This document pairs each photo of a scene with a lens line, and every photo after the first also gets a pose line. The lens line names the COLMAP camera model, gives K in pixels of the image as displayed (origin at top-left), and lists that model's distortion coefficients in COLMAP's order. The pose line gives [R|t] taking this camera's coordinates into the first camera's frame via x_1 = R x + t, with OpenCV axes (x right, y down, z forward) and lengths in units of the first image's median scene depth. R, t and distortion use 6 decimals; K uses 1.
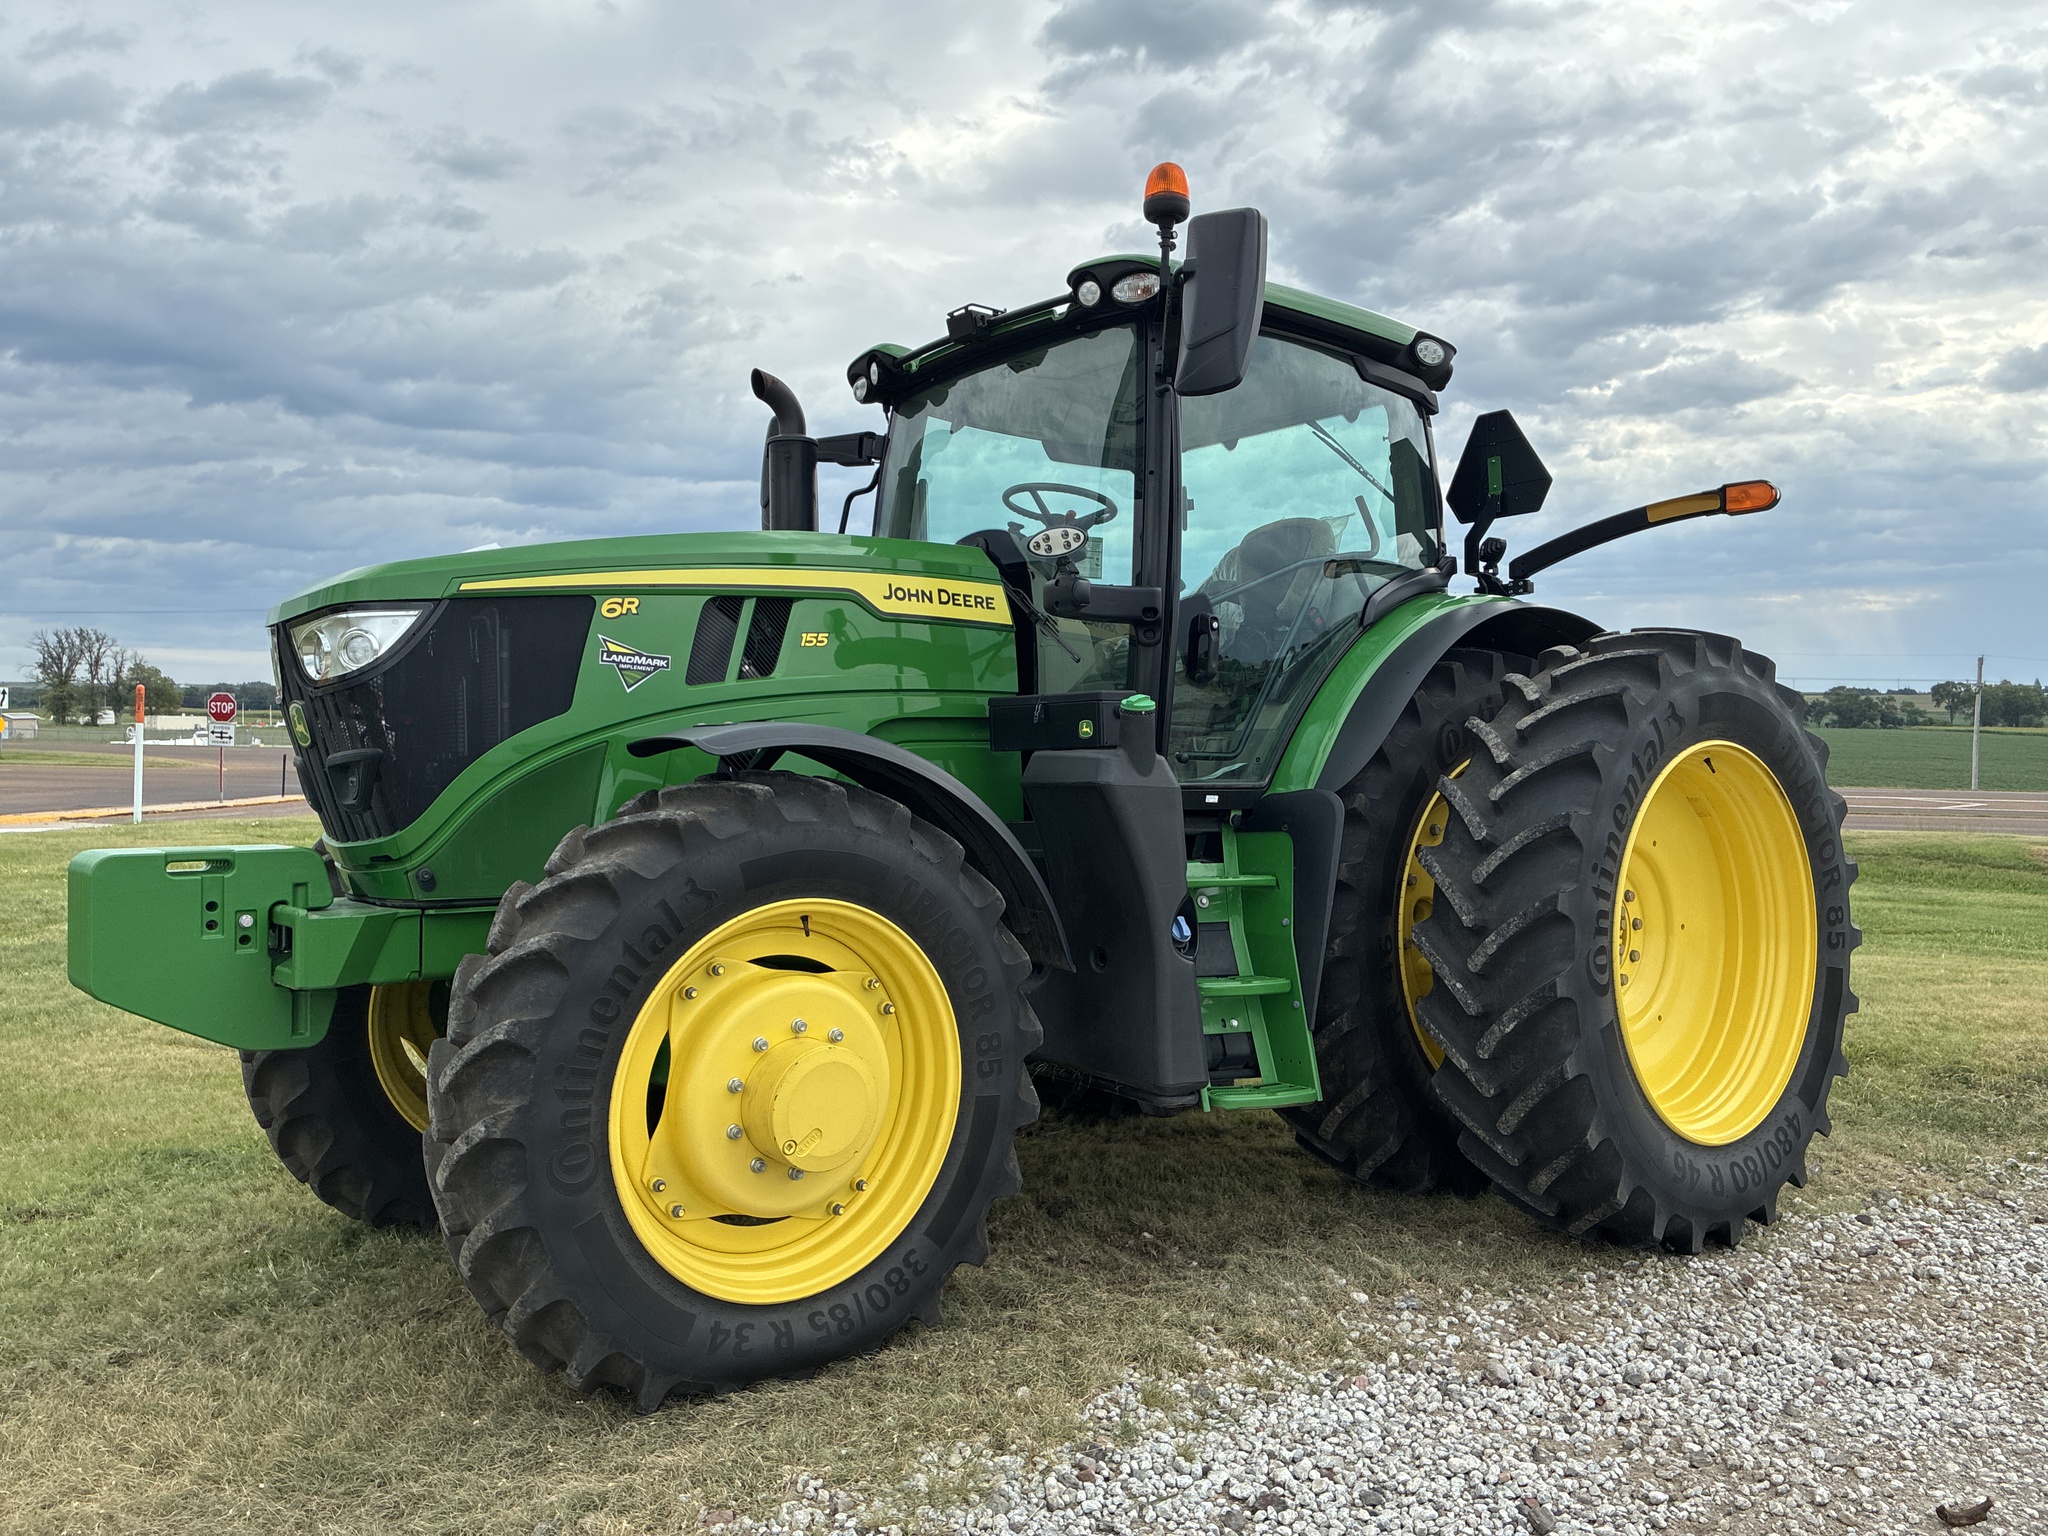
lens RADIAL K [[1541.6, 0, 1060.0], [0, 1541.6, 780.7], [0, 0, 1]] dist [0.057397, -0.076749]
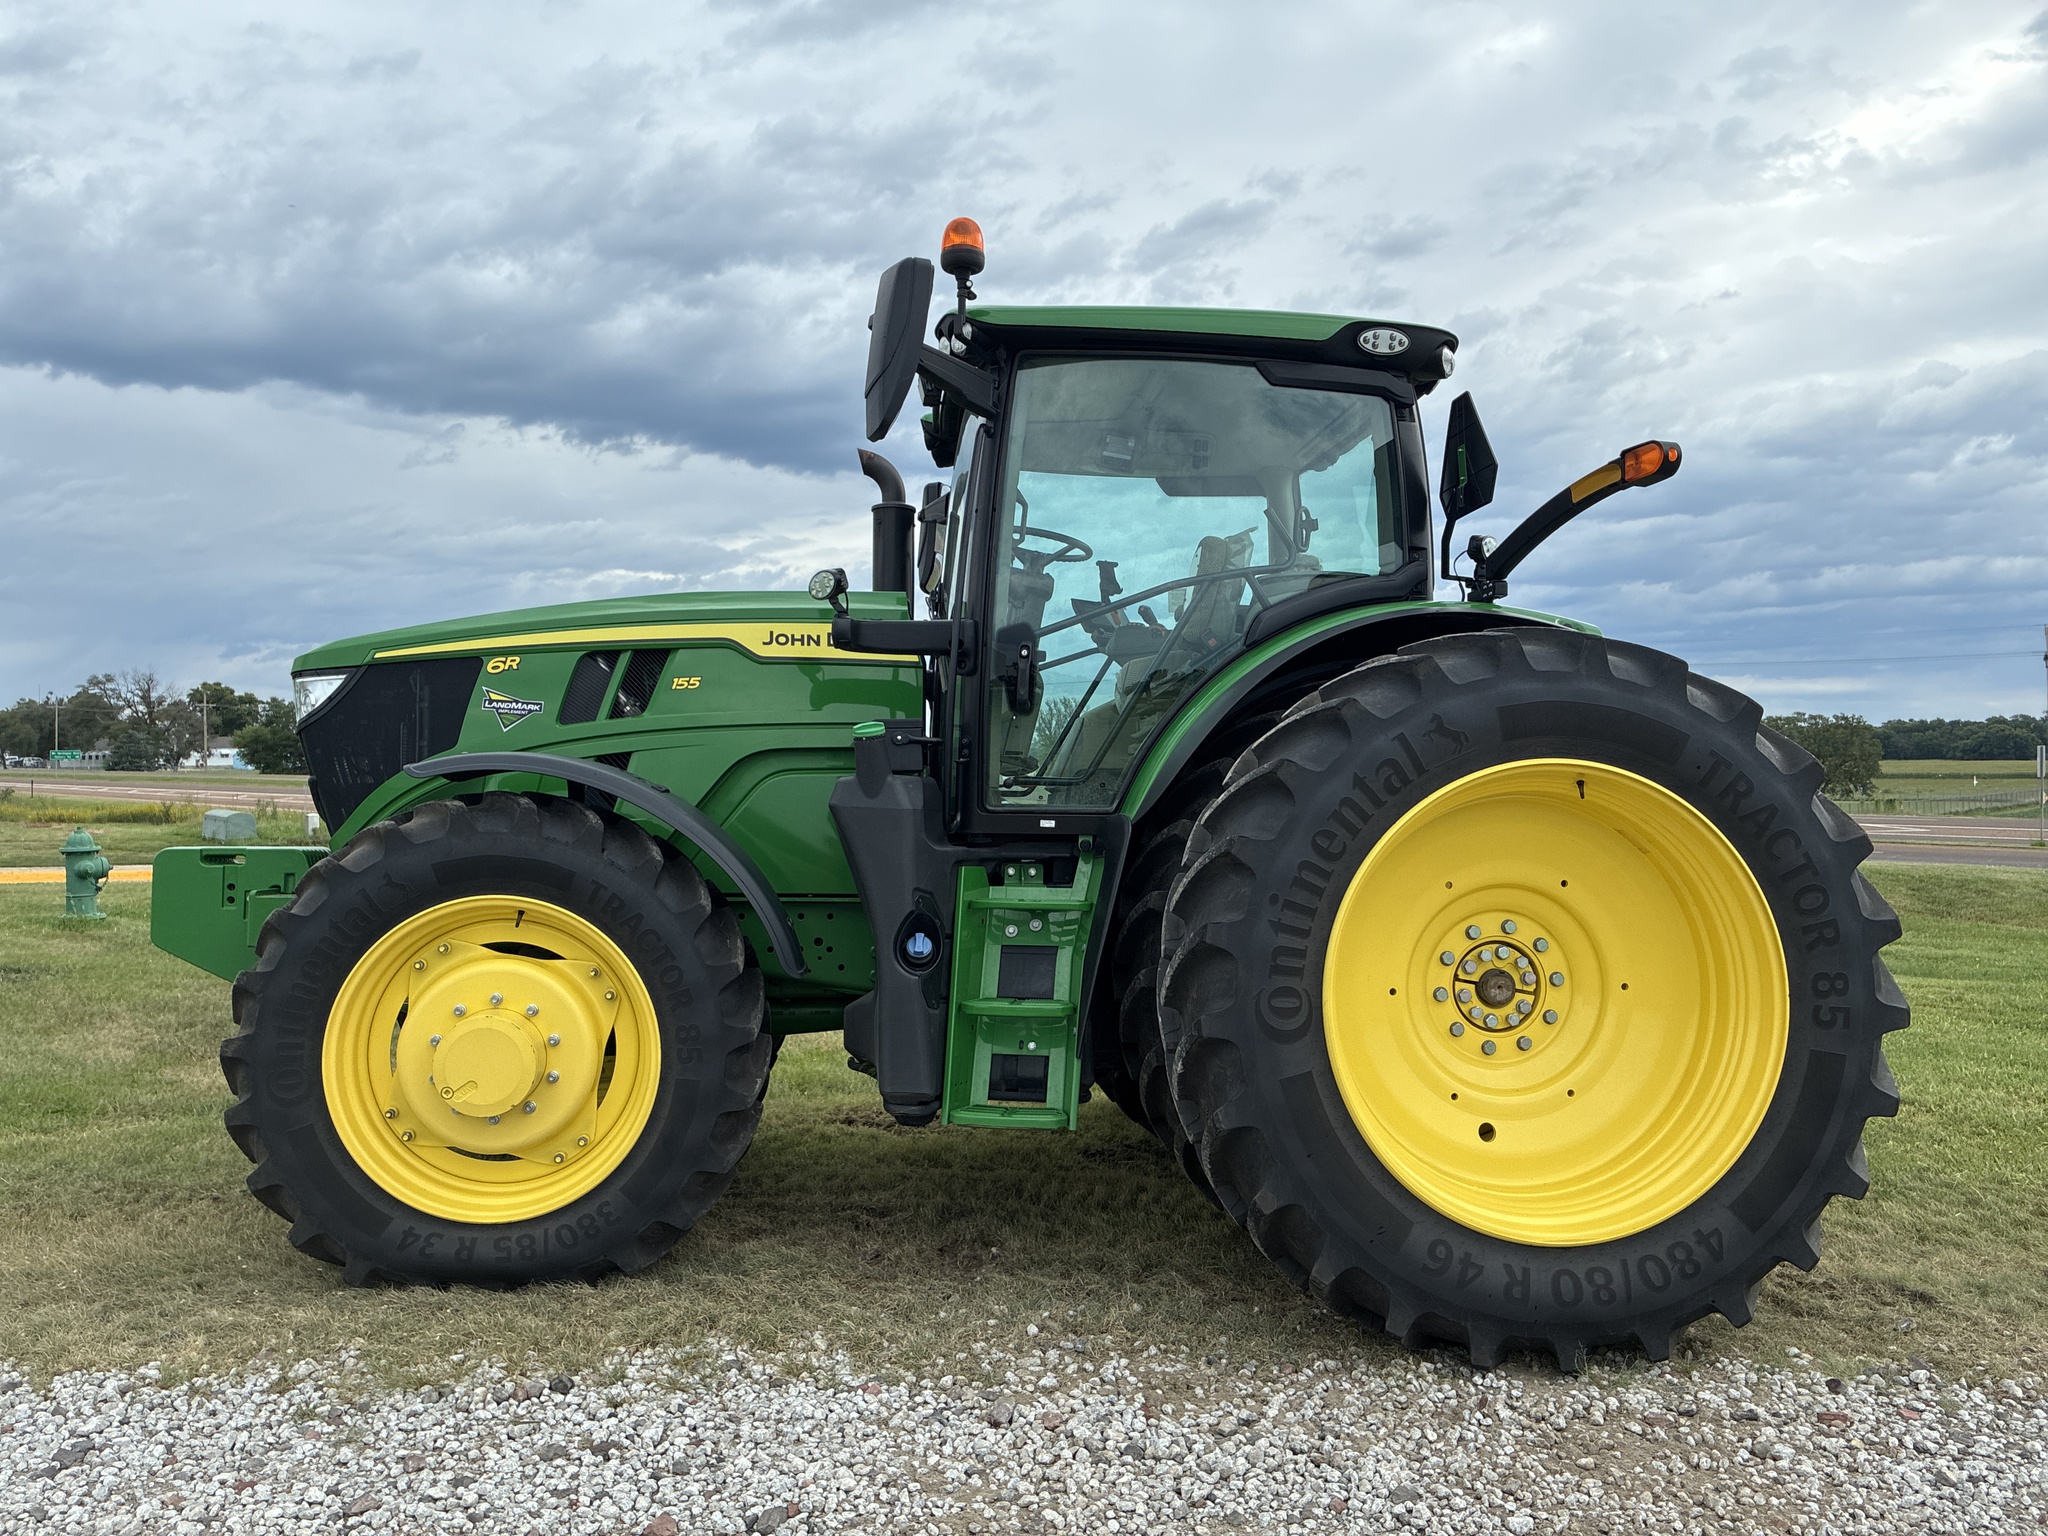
lens RADIAL K [[1541.6, 0, 1055.9], [0, 1541.6, 765.5], [0, 0, 1]] dist [0.057397, -0.076749]
pose [[0.838676, -0.012373, -0.544490, 0.789858], [-0.009696, 0.999244, -0.037640, 0.014301], [0.544544, 0.036847, 0.837922, 0.184365]]
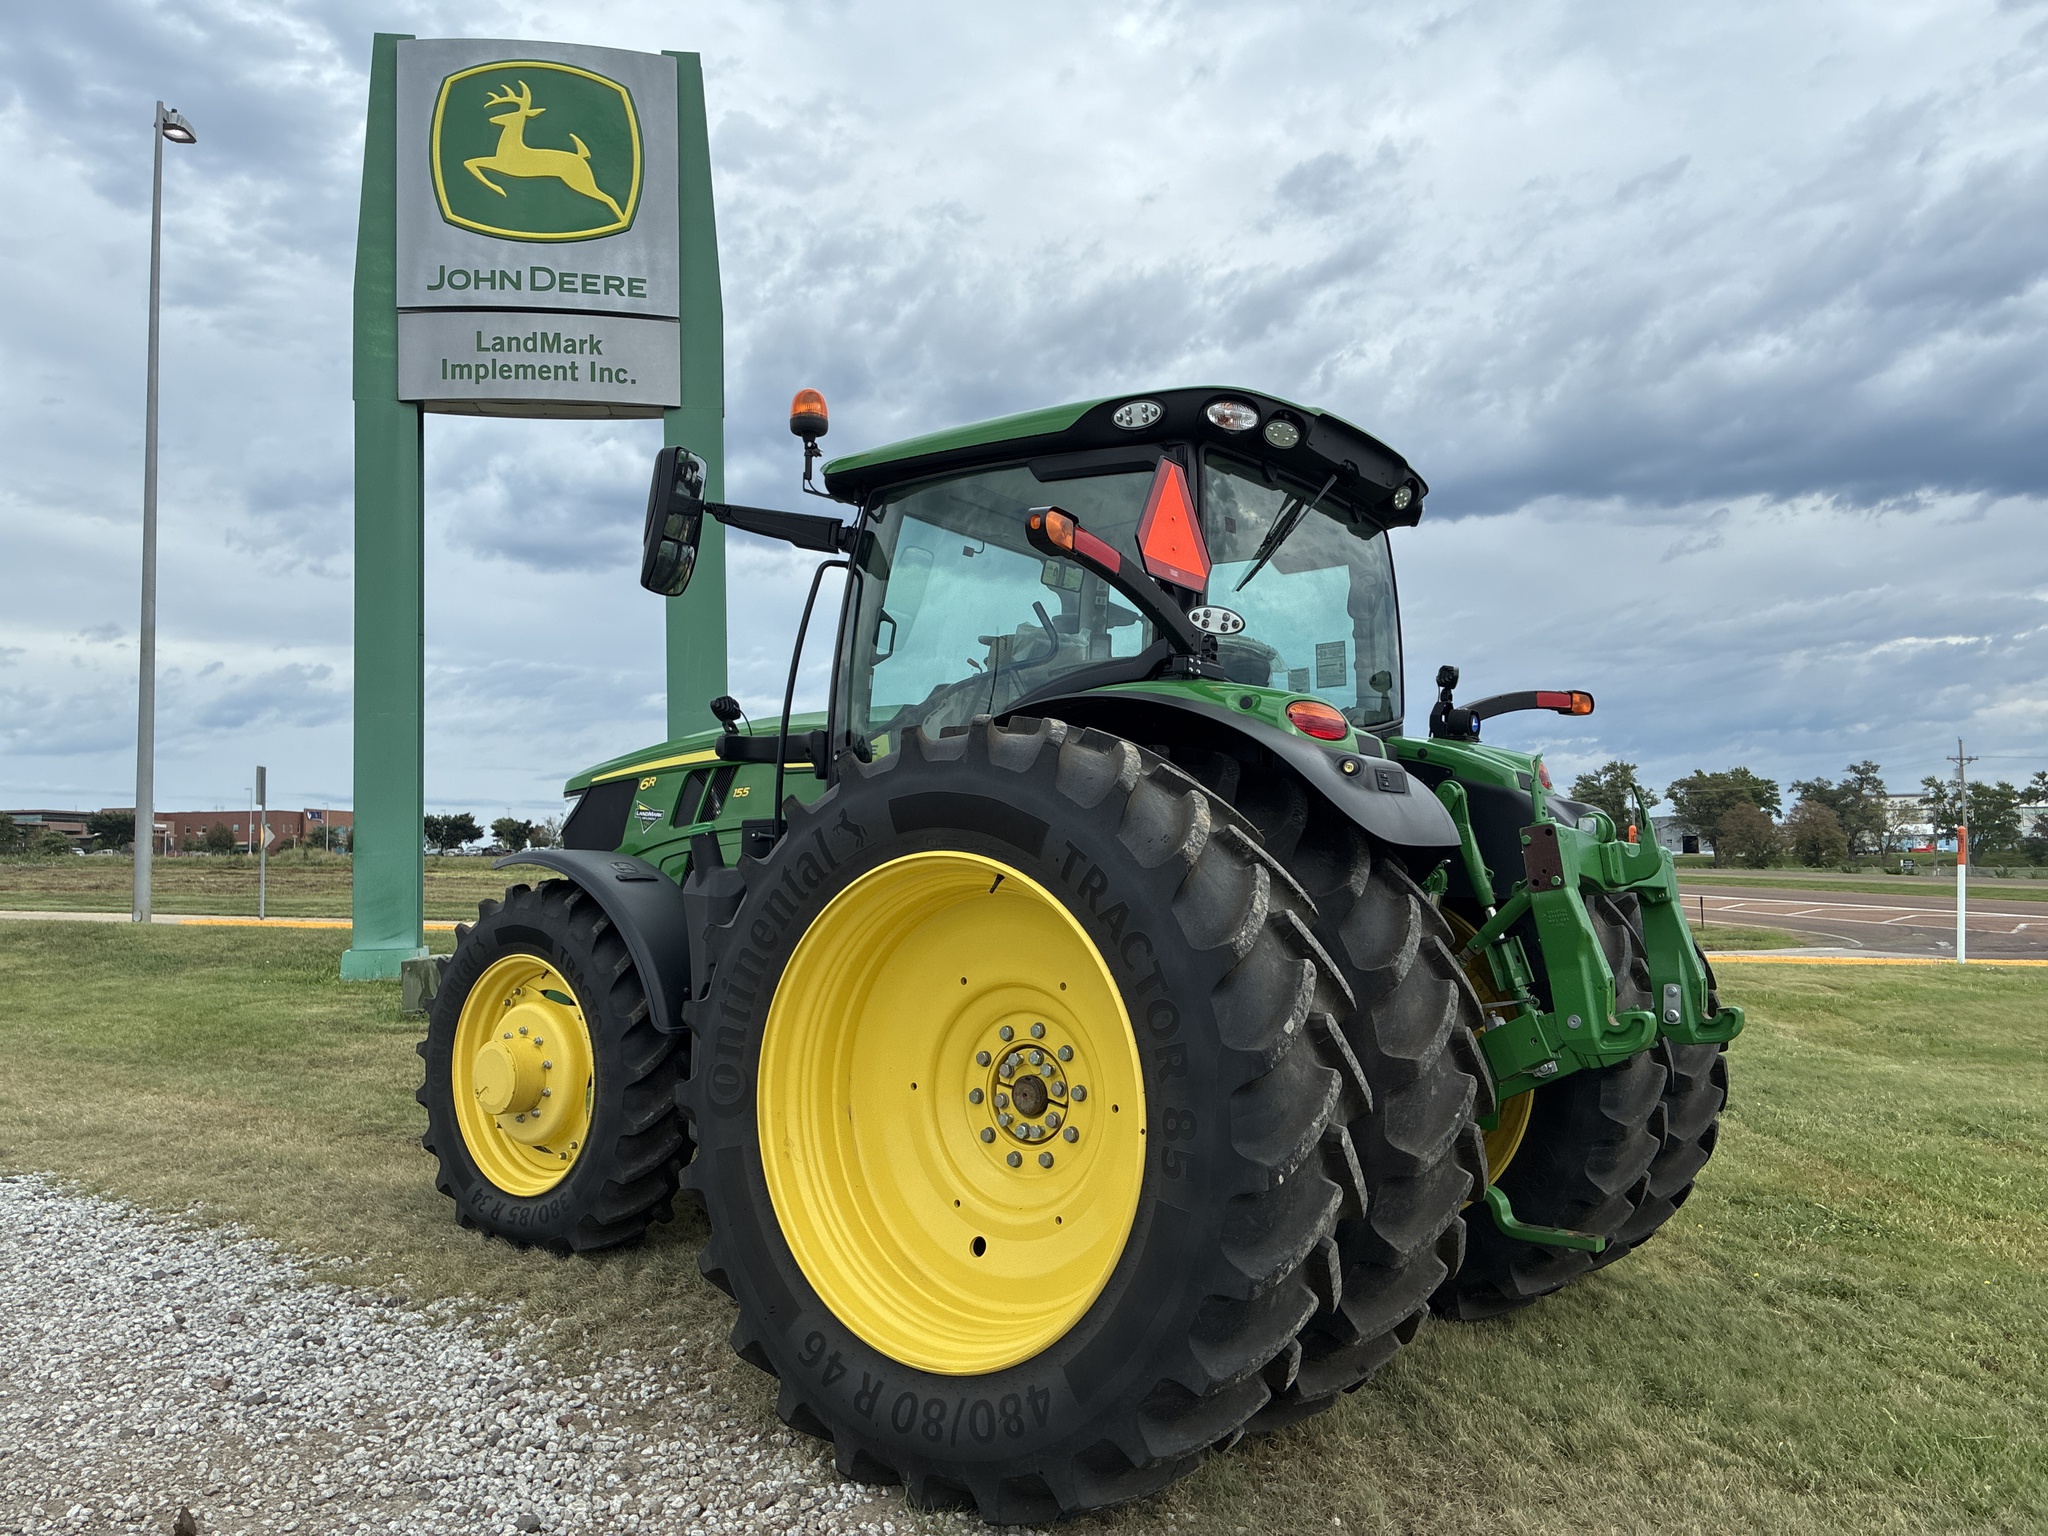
lens RADIAL K [[1541.6, 0, 1031.1], [0, 1541.6, 758.5], [0, 0, 1]] dist [0.057397, -0.076749]
pose [[0.226436, -0.074565, -0.971168, 1.461192], [-0.029079, 0.996104, -0.083260, -0.010295], [0.973592, 0.047094, 0.223386, 1.031414]]
